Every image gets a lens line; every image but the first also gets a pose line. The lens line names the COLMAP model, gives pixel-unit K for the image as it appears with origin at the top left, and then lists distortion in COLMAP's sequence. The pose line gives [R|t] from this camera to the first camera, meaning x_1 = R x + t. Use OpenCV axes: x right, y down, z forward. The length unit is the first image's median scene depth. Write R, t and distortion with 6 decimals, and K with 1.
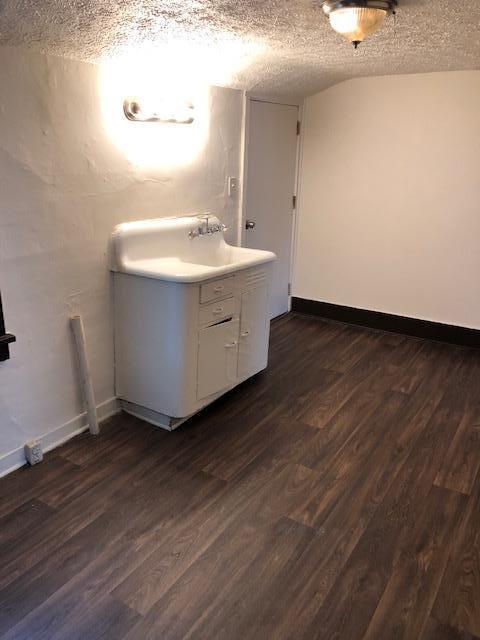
lens RADIAL K [[520.9, 0, 243.1], [0, 520.9, 322.2], [0, 0, 1]] dist [0.028989, -0.006140]
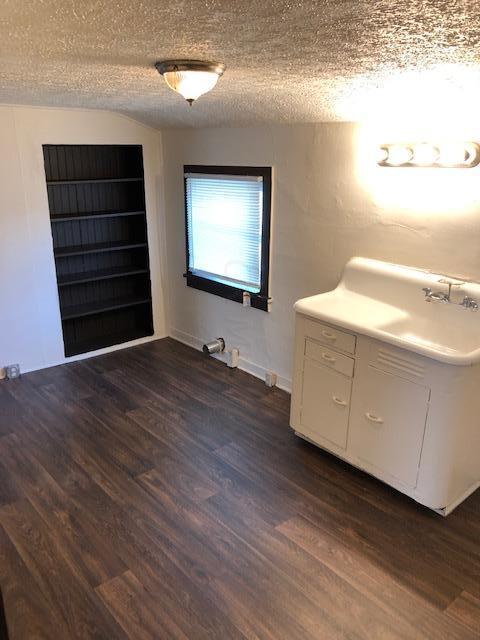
lens RADIAL K [[520.9, 0, 243.1], [0, 520.9, 318.6], [0, 0, 1]] dist [0.028989, -0.006140]
pose [[-0.303711, 0.270413, -0.913585, 0.970639], [-0.317005, 0.875566, 0.364544, -0.437070], [0.898481, 0.400327, -0.180196, 1.125181]]
